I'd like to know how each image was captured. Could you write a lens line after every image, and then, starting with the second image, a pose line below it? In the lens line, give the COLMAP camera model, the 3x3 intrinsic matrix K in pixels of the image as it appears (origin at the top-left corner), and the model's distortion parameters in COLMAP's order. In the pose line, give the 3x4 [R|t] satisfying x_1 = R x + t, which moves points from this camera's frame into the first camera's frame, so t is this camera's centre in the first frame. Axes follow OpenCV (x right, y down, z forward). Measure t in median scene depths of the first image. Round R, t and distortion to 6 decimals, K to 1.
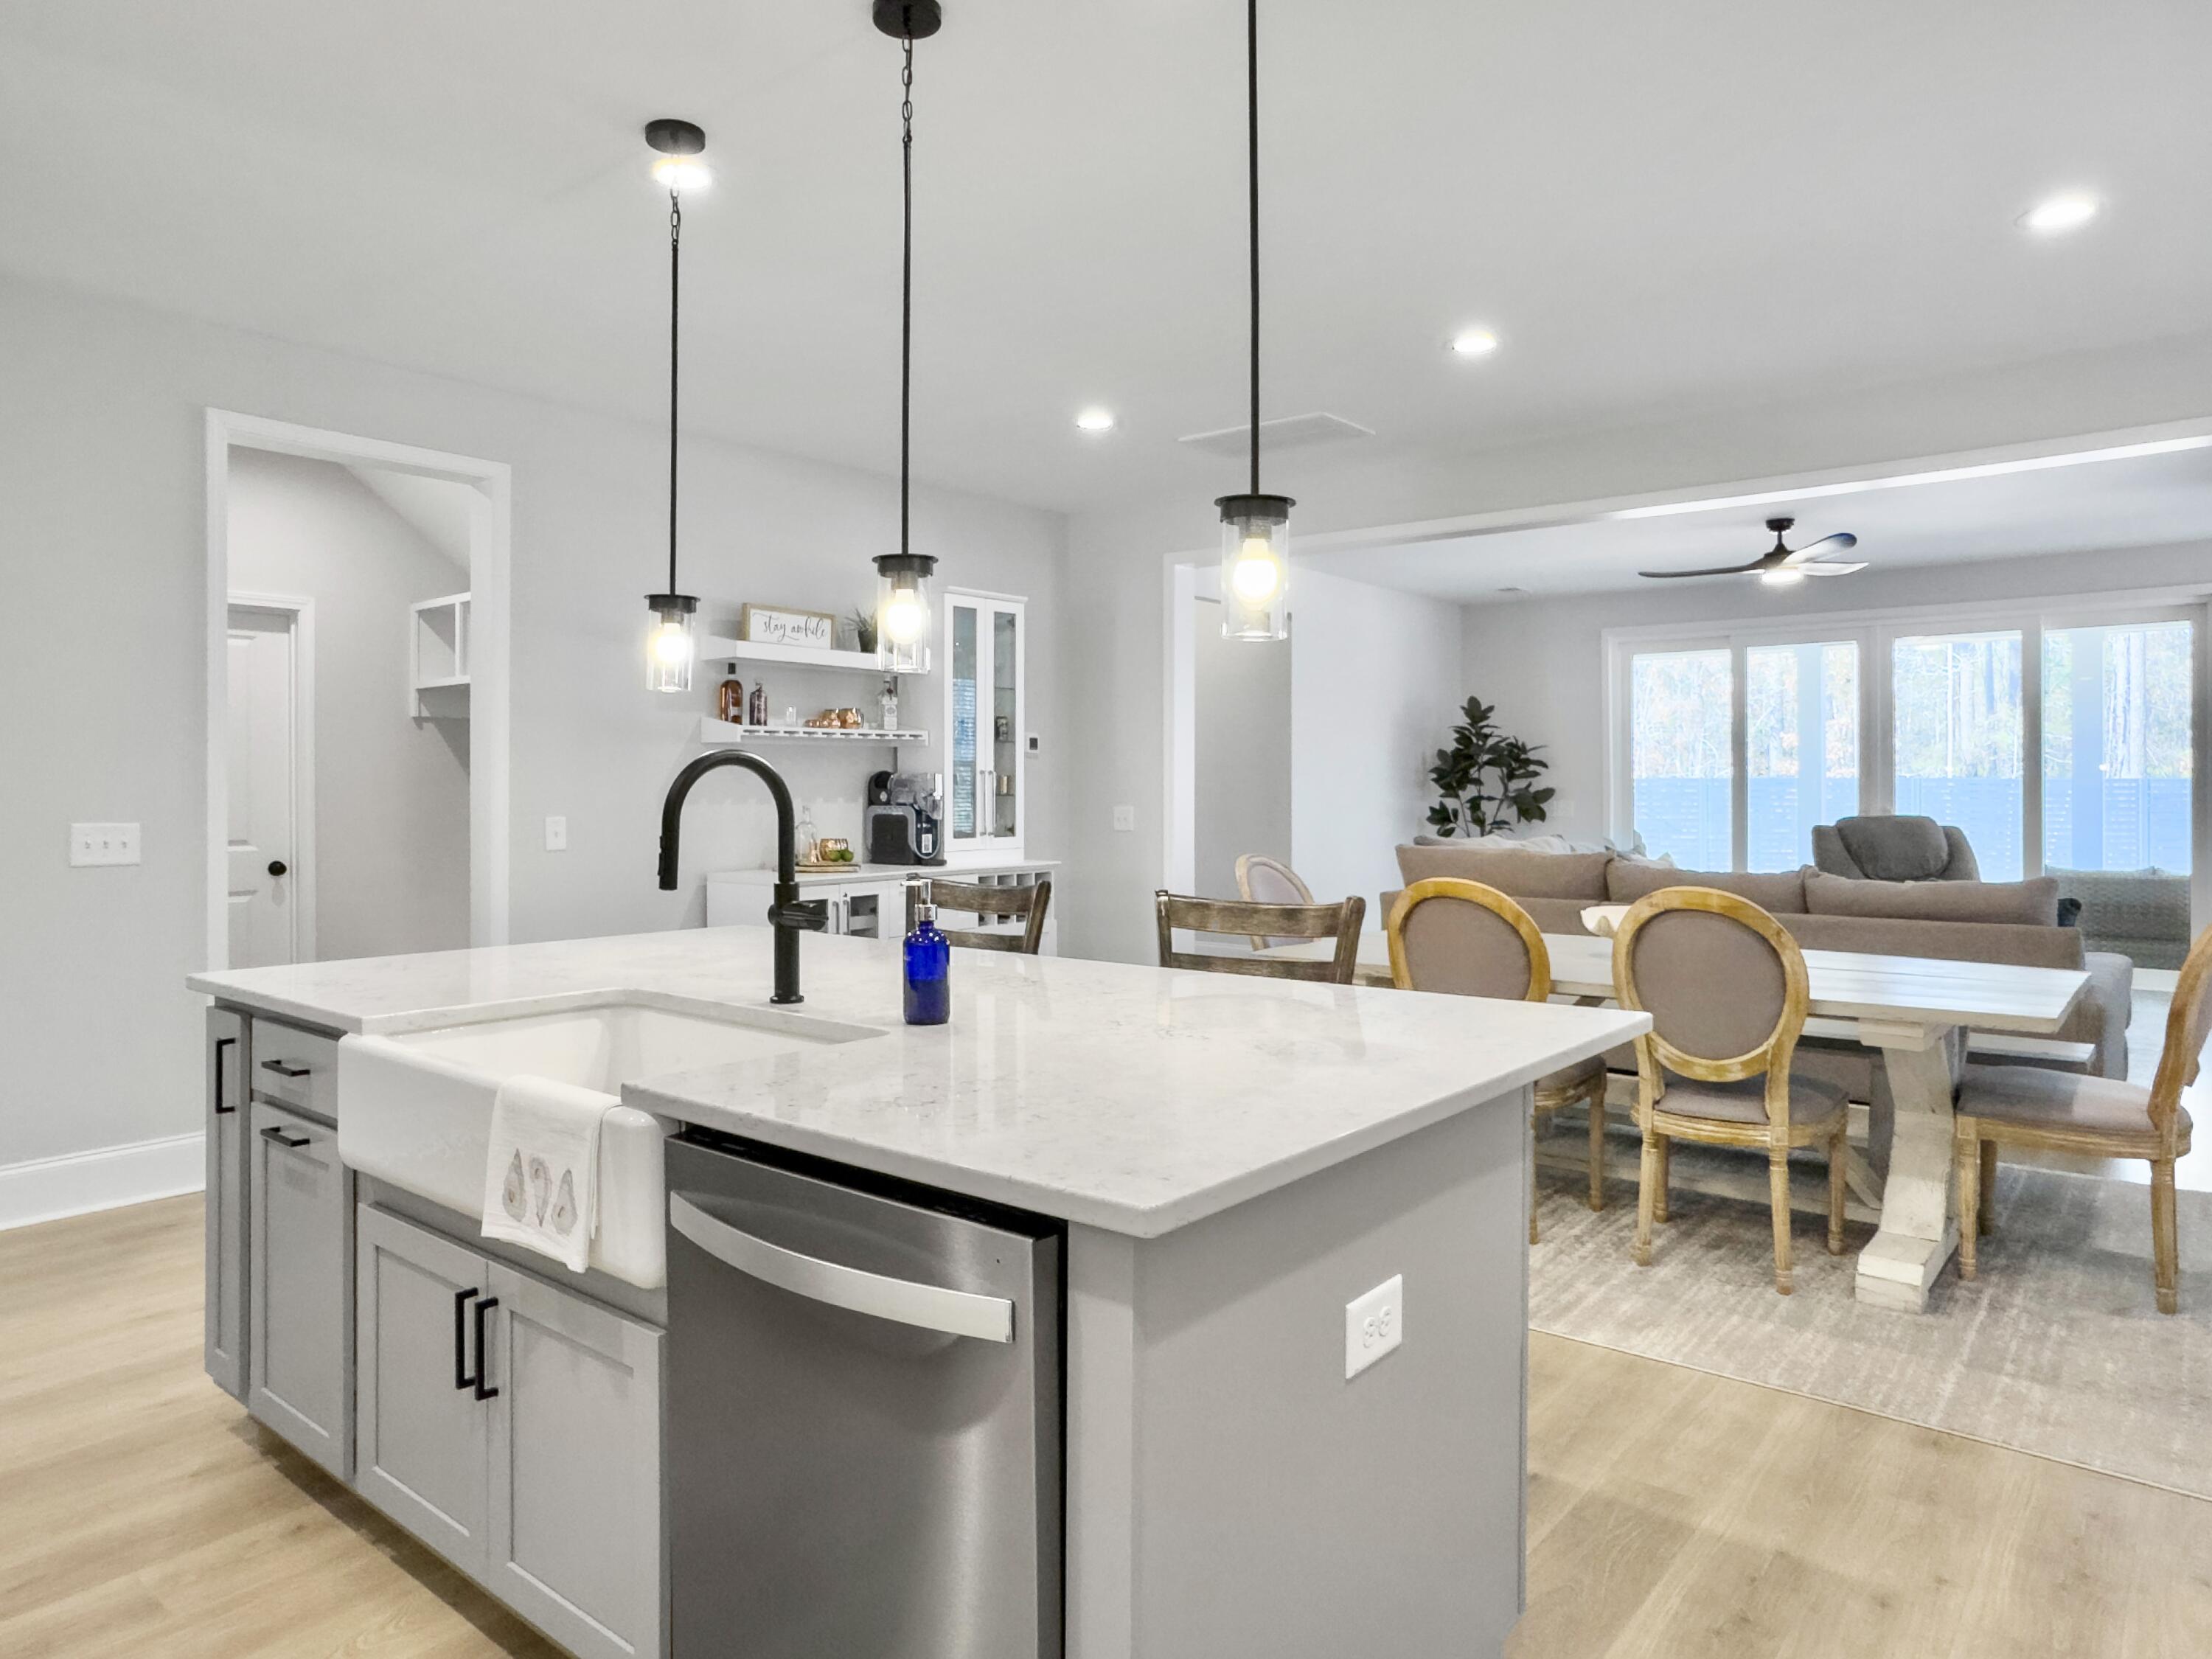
lens RADIAL K [[1403.3, 0, 1085.7], [0, 1403.3, 798.2], [0, 0, 1]] dist [-0.082202, 0.085145]
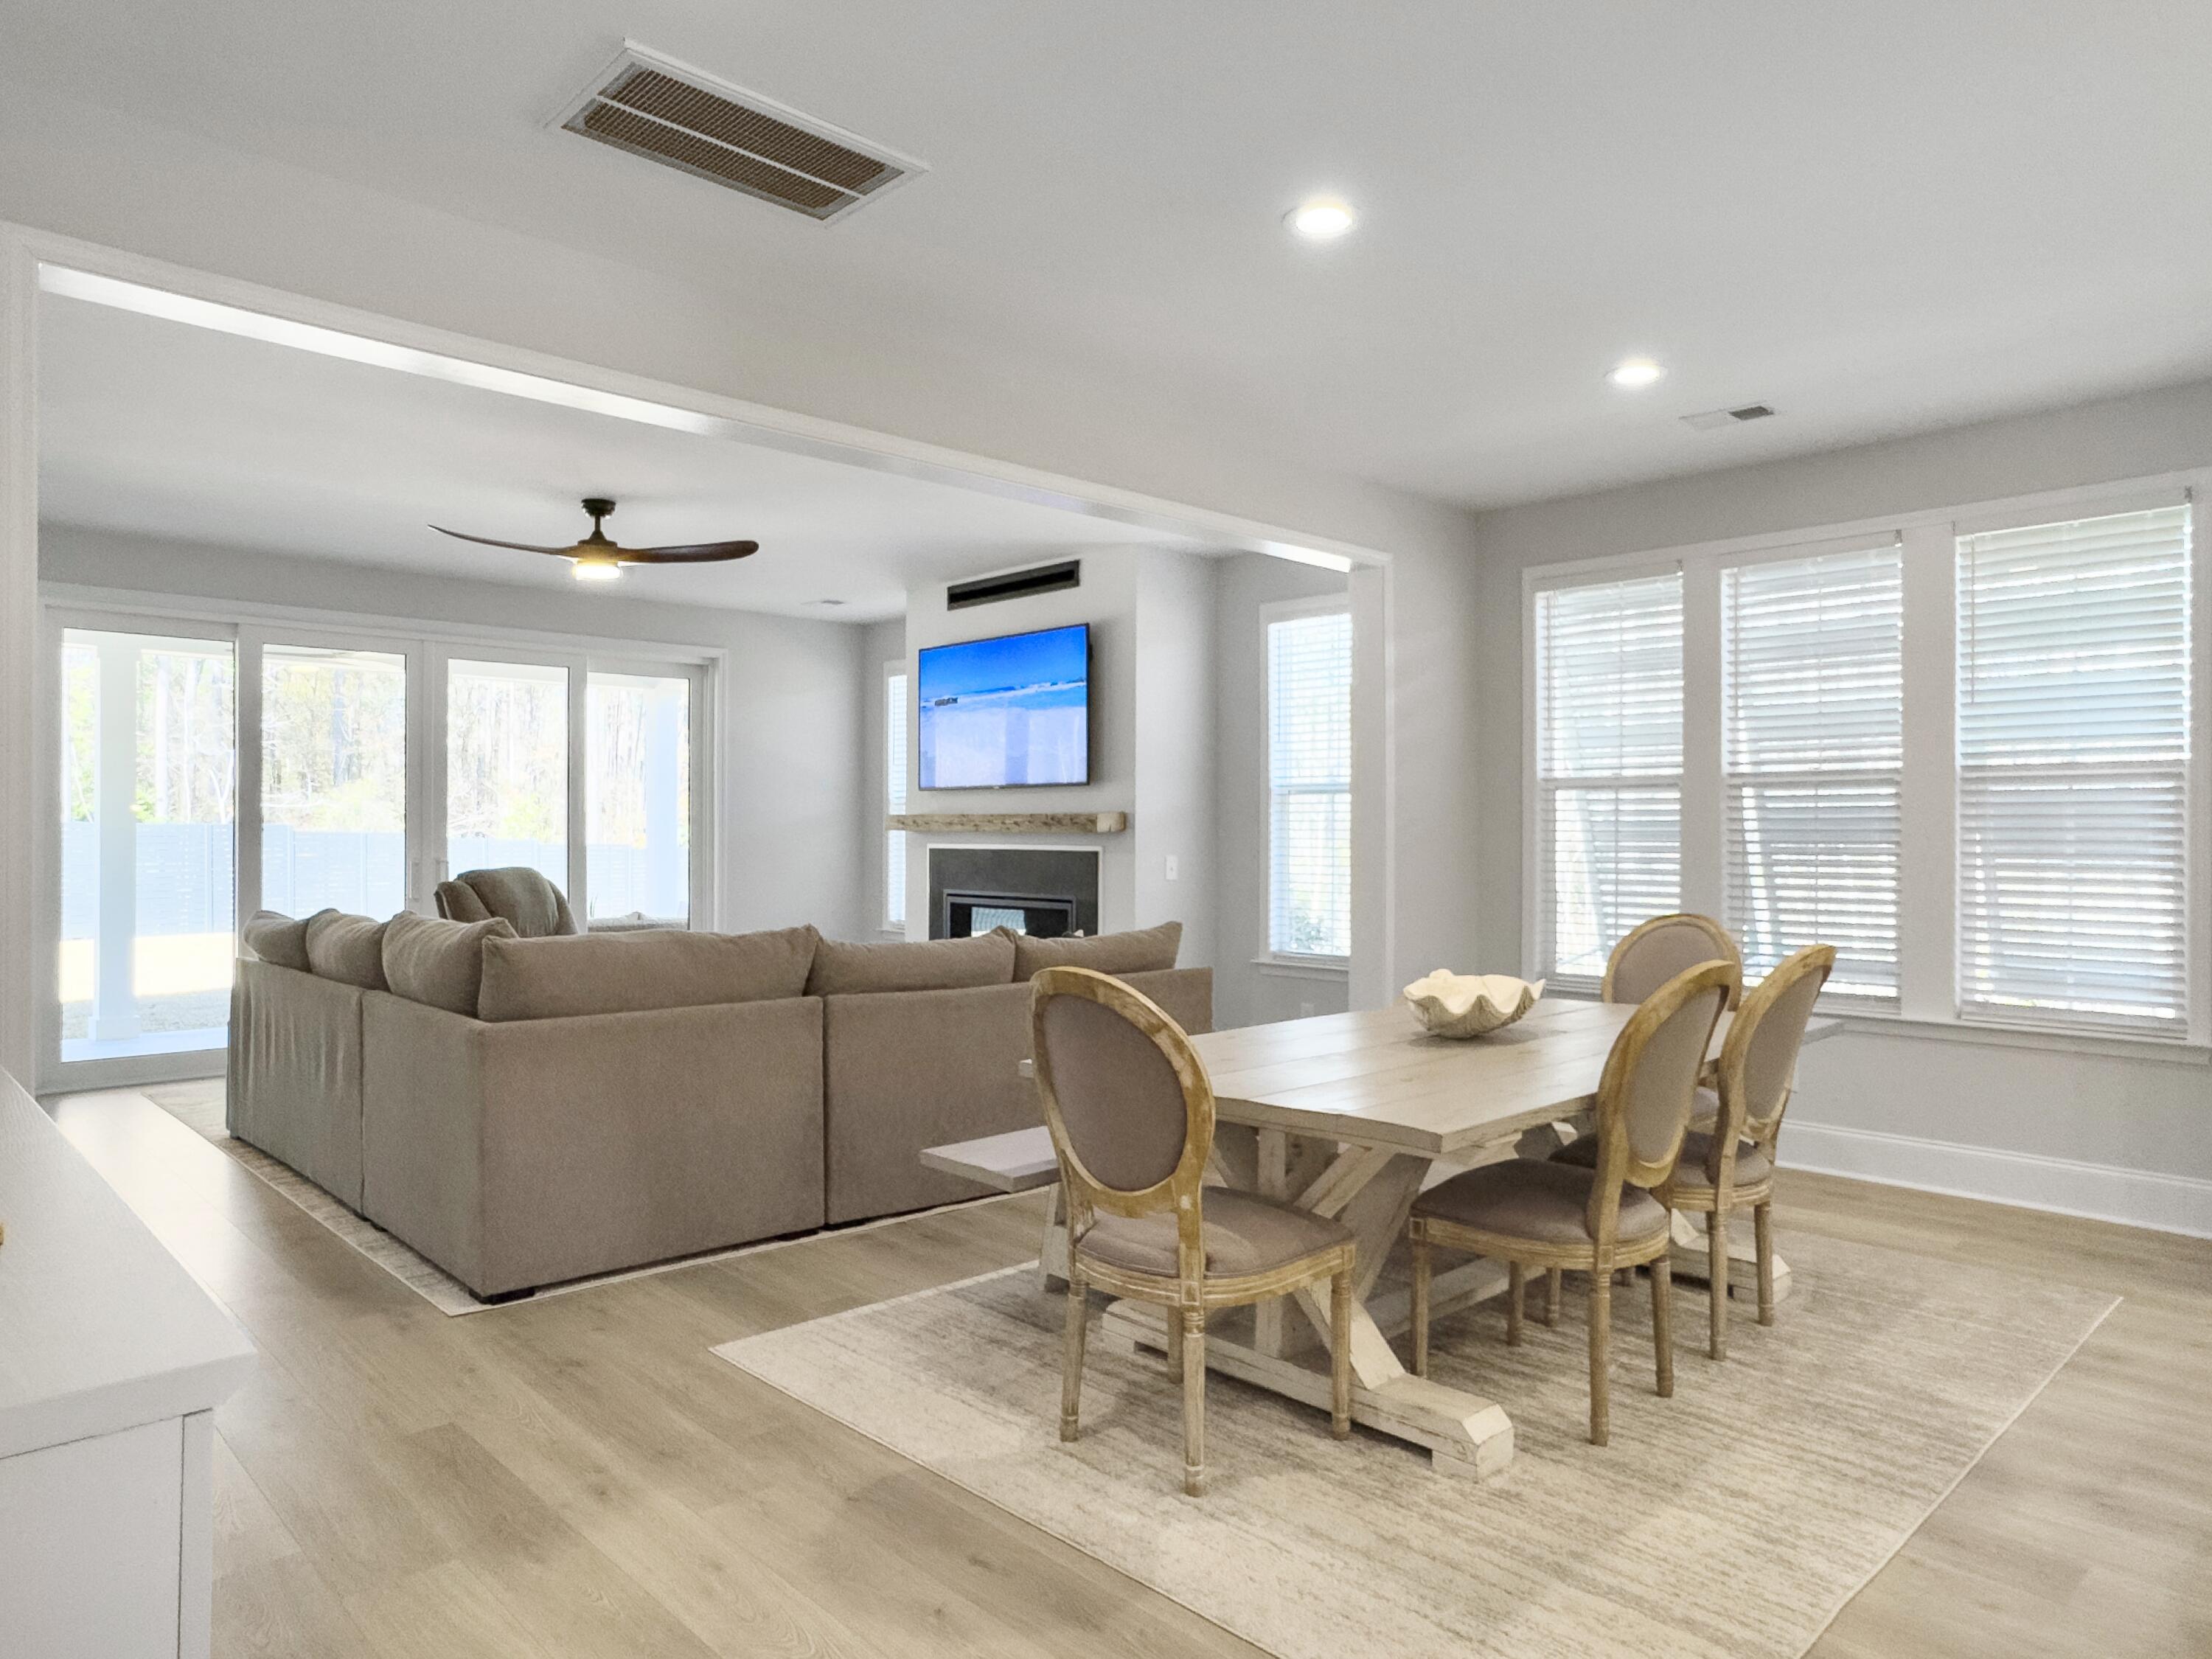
lens RADIAL K [[1417.3, 0, 1102.5], [0, 1417.3, 832.5], [0, 0, 1]] dist [-0.109154, 0.120724]
pose [[0.111516, 0.003862, 0.993755, -0.303775], [0.003172, 0.999986, -0.004243, -0.005888], [-0.993758, 0.003625, 0.111502, 0.703016]]
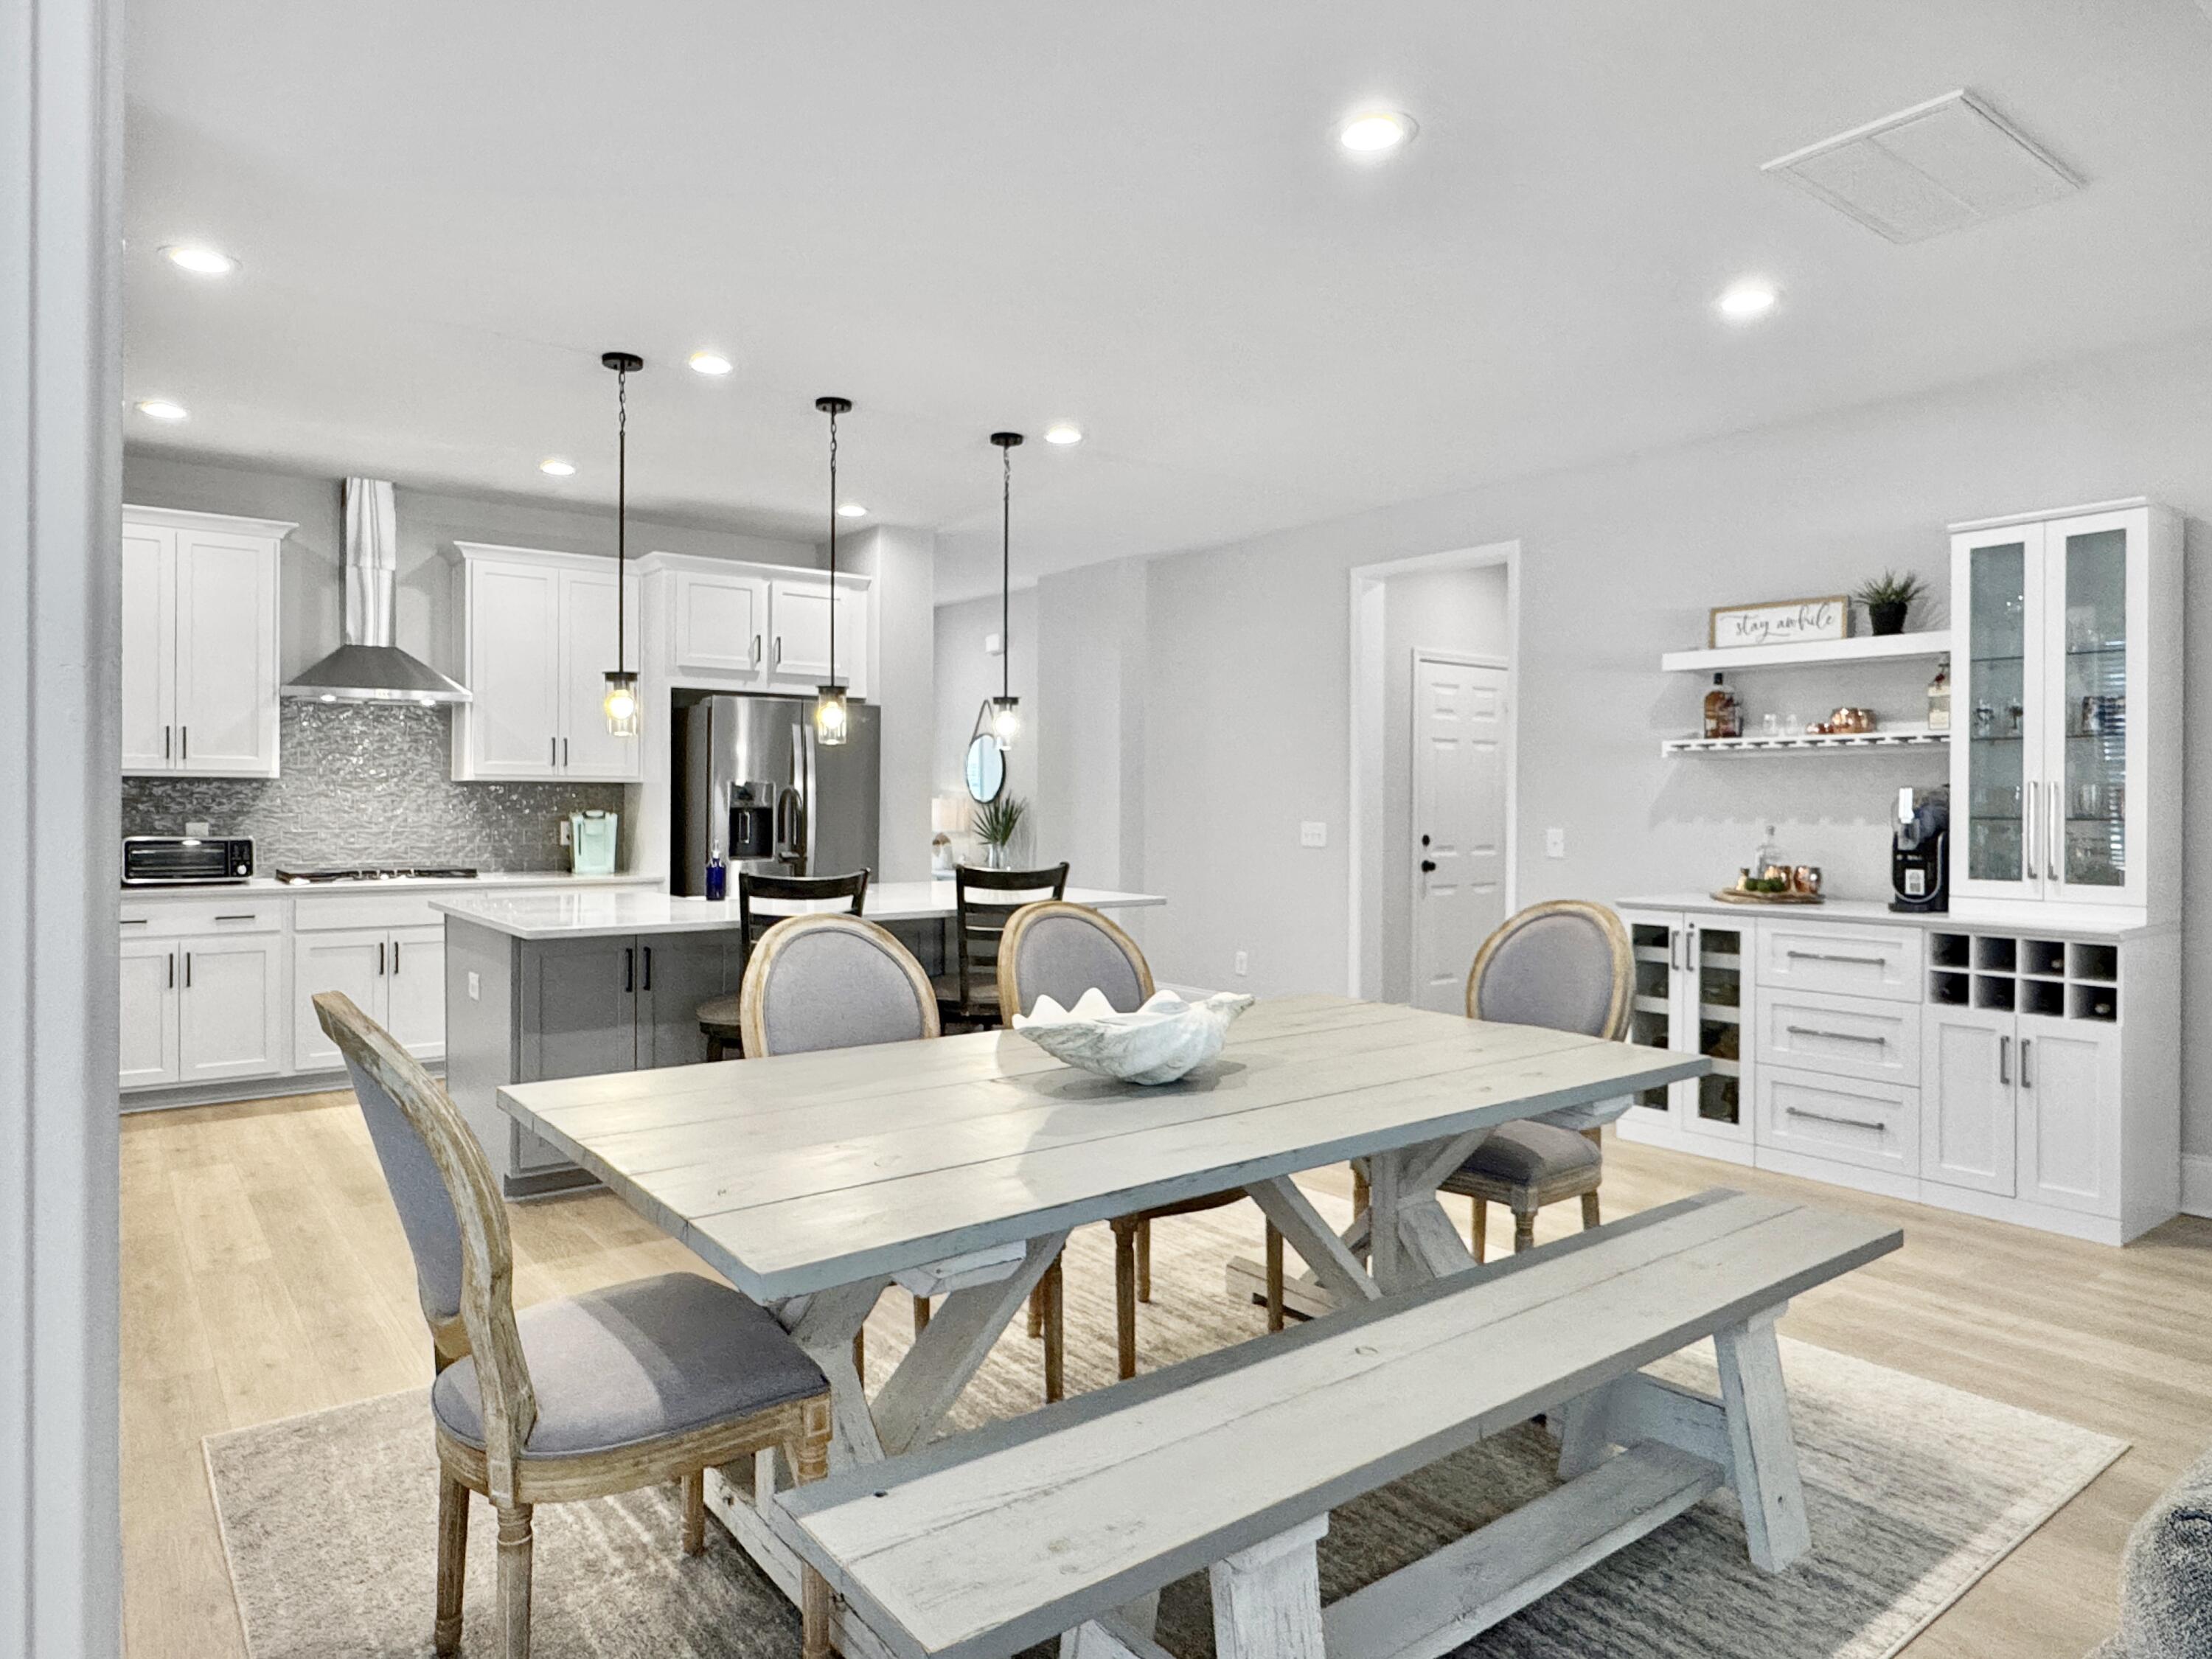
lens RADIAL K [[1357.3, 0, 1098.2], [0, 1357.3, 813.3], [0, 0, 1]] dist [-0.002920, -0.000638]
pose [[-0.224962, 0.009358, -0.974323, 0.640296], [-0.011294, 0.999862, 0.012211, -0.007382], [0.974302, 0.013751, -0.224825, 0.693878]]
